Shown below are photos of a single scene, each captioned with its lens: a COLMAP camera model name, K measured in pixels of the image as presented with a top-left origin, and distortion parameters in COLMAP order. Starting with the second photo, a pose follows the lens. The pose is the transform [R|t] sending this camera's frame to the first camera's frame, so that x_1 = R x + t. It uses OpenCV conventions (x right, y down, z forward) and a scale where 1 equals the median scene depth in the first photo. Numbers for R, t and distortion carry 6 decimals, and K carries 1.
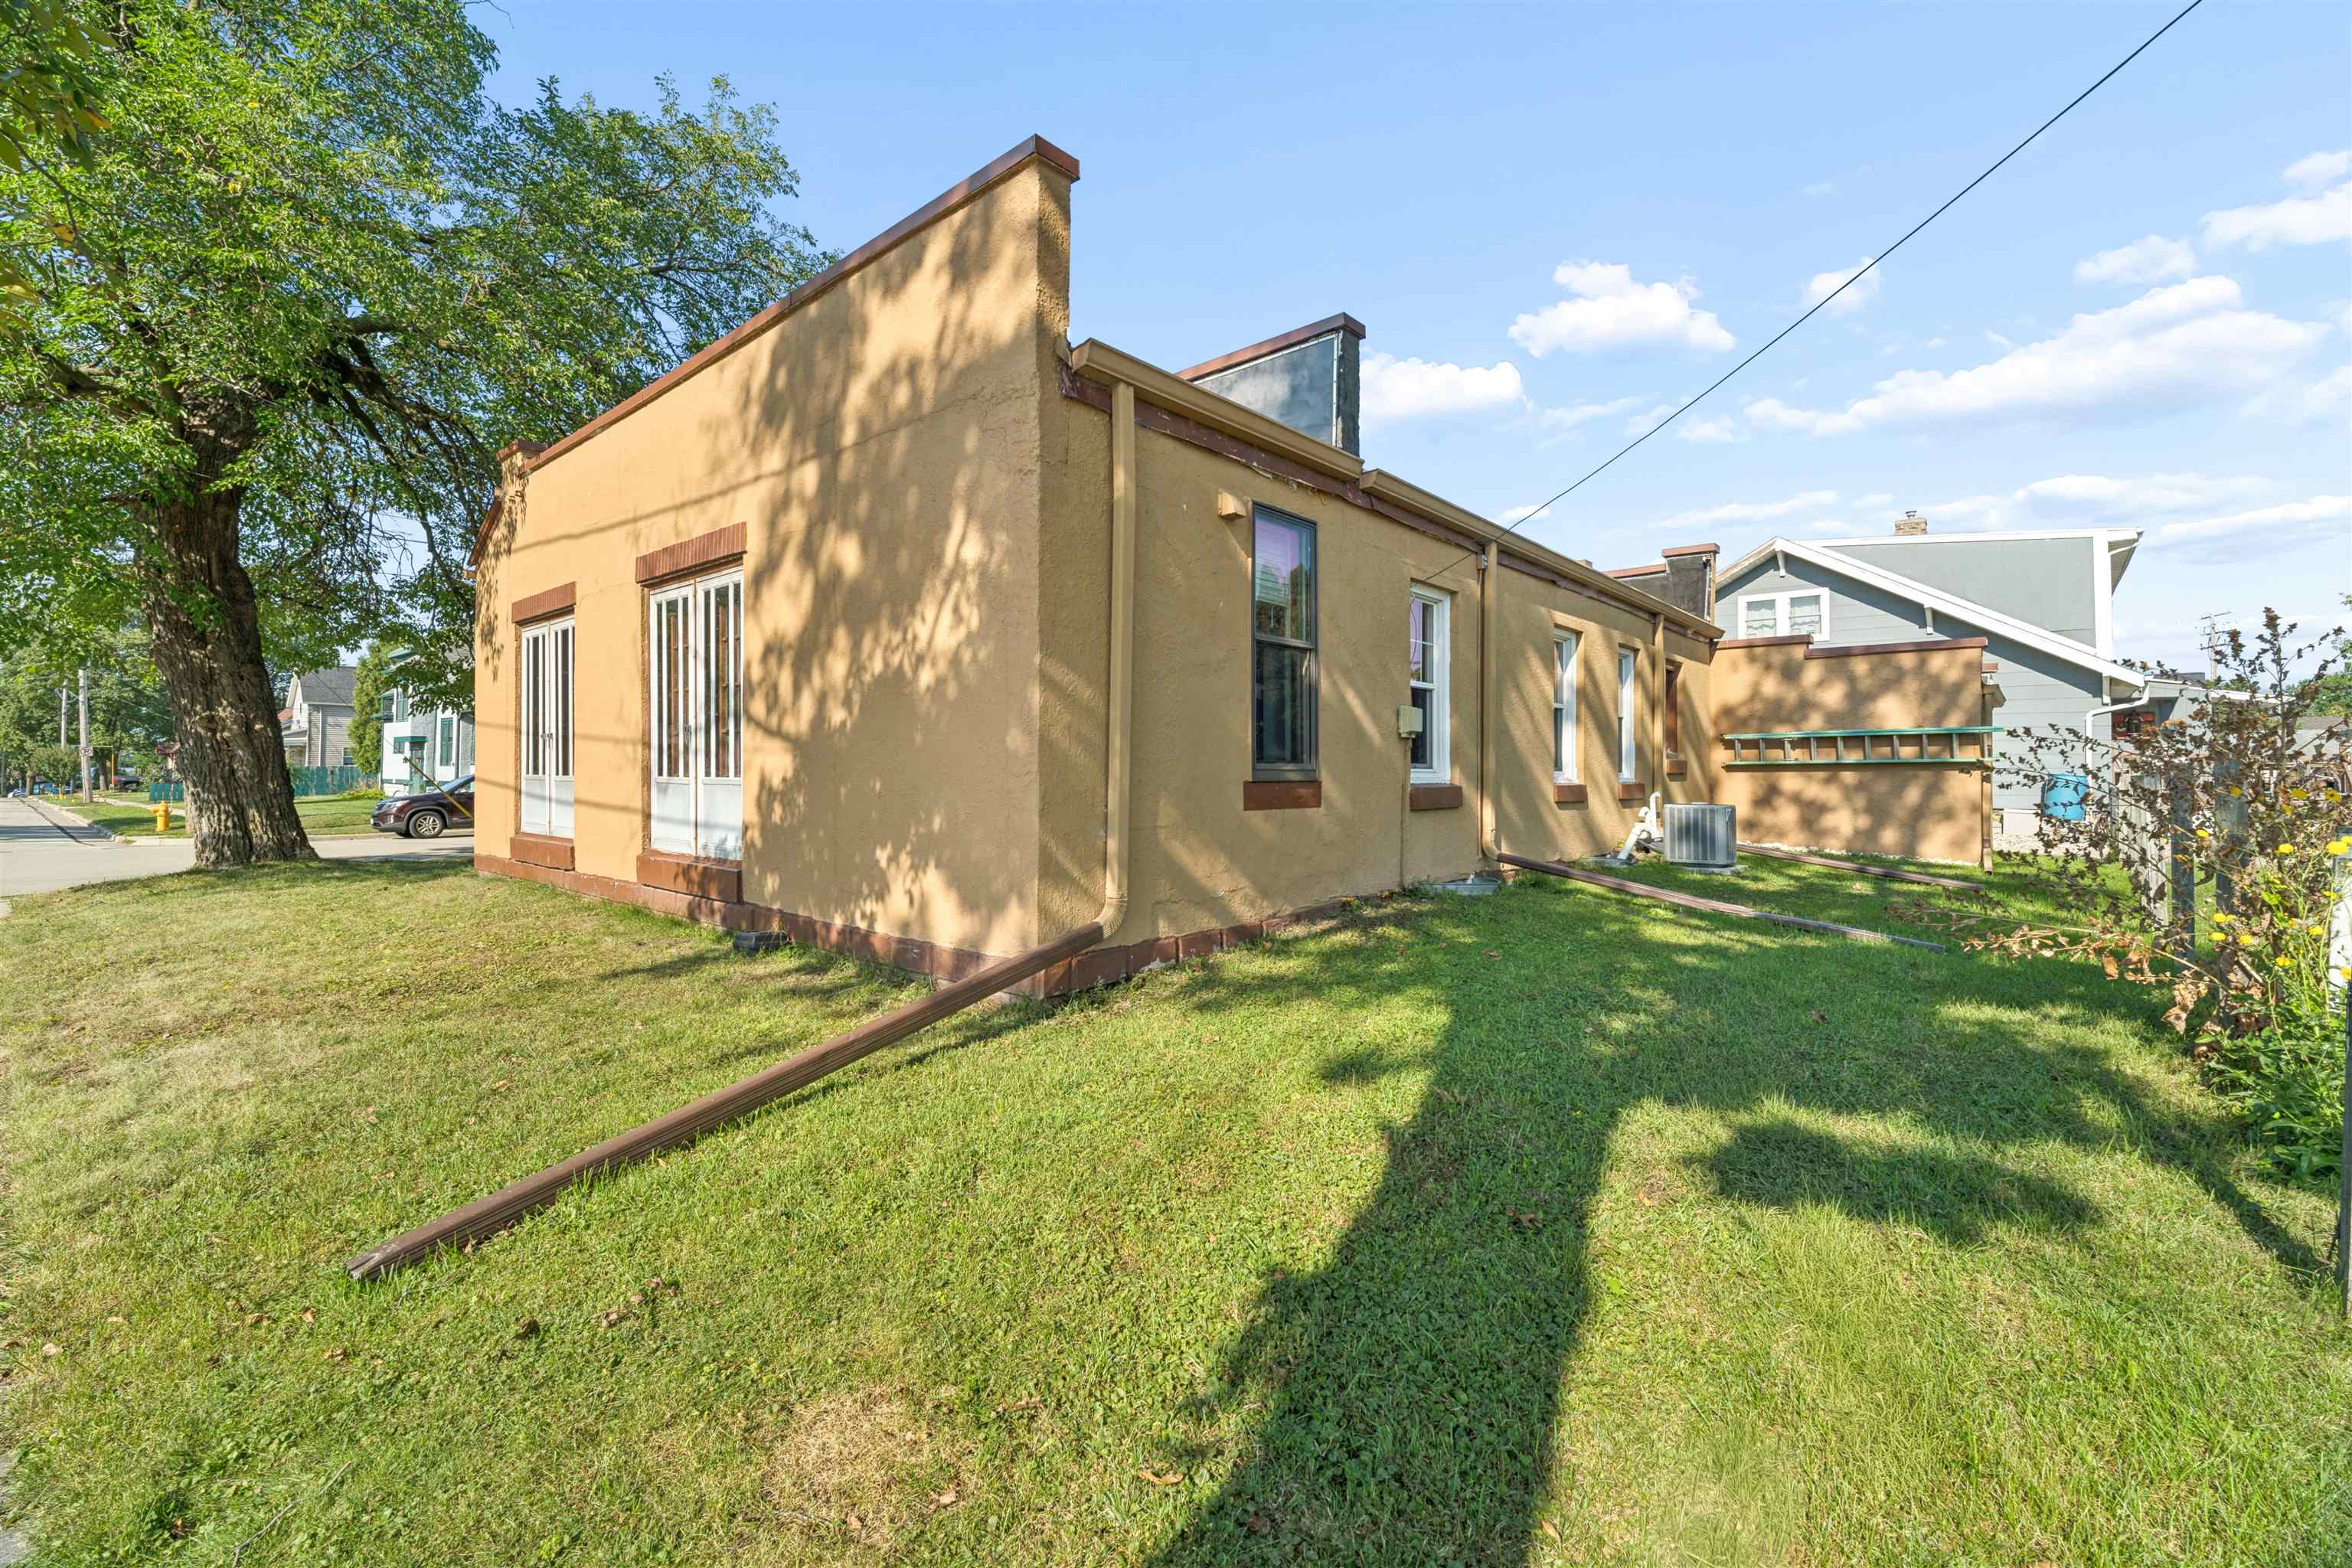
lens RADIAL K [[996.2, 0, 1168.3], [0, 996.2, 784.6], [0, 0, 1]] dist [-0.000212, -0.002023]
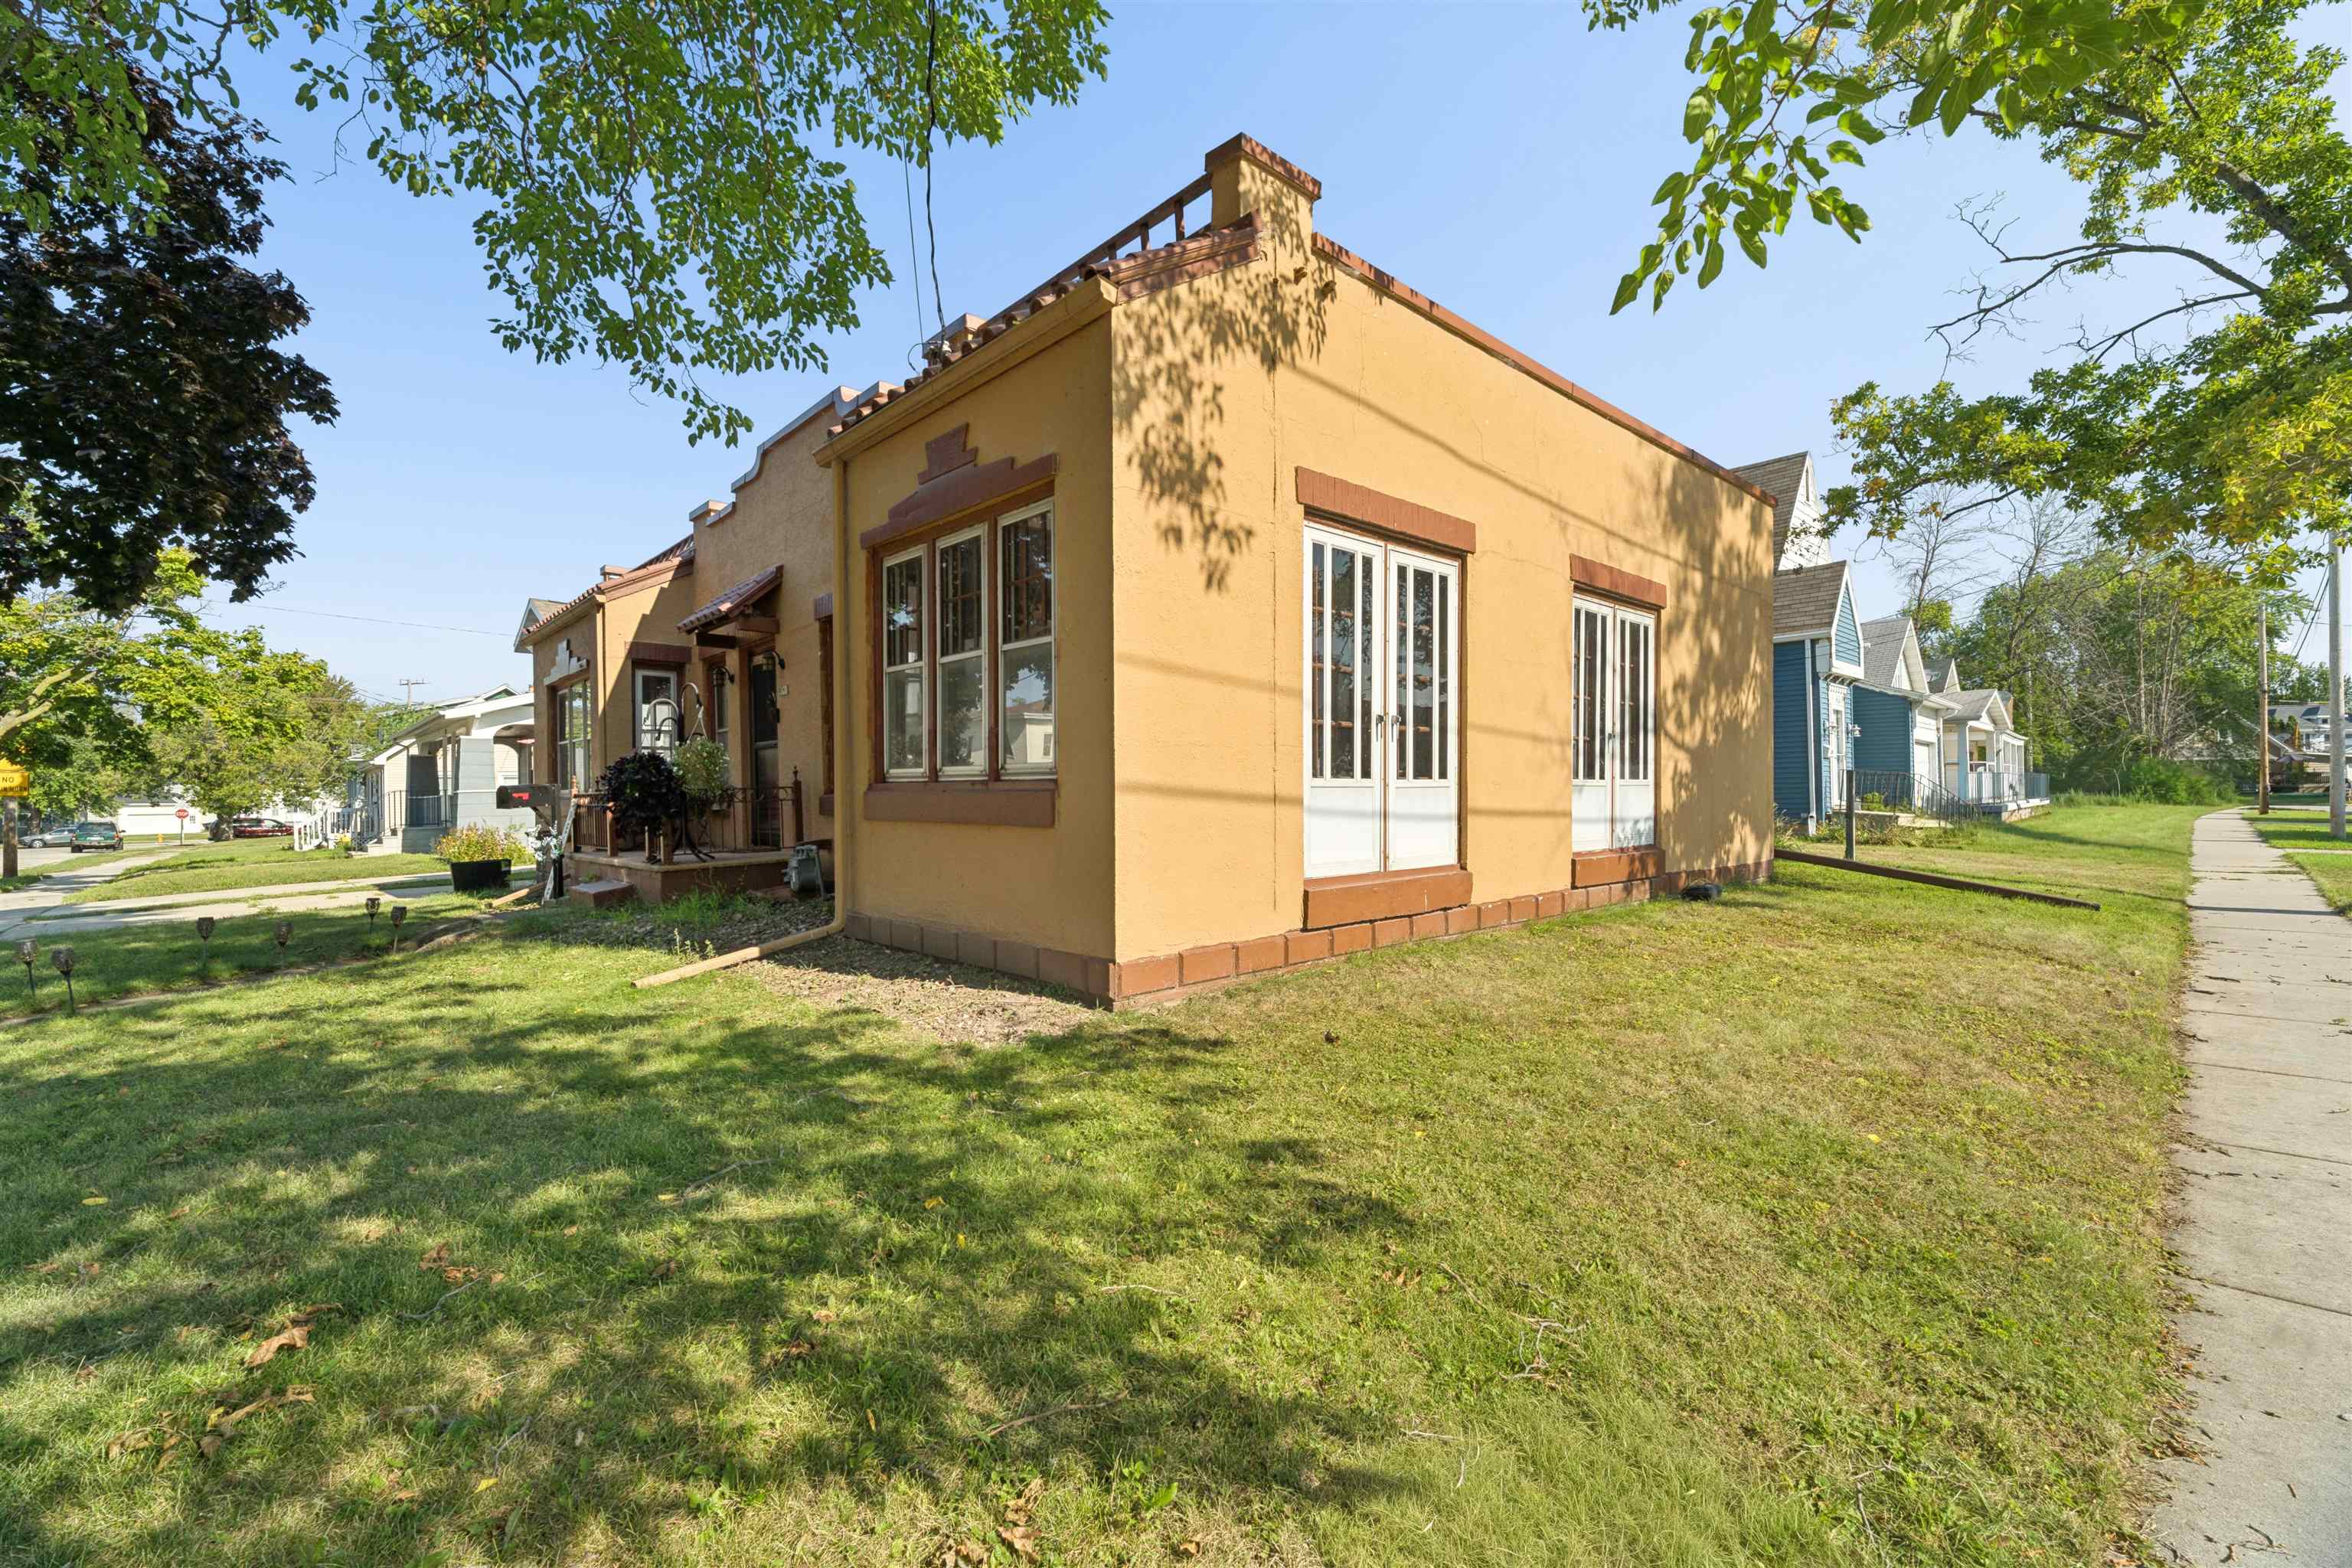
lens RADIAL K [[996.2, 0, 1168.7], [0, 996.2, 766.0], [0, 0, 1]] dist [-0.000212, -0.002023]
pose [[0.103434, 0.004912, 0.994624, -0.364244], [0.013025, 0.999895, -0.006292, -0.004242], [-0.994551, 0.013606, 0.103359, 0.305024]]
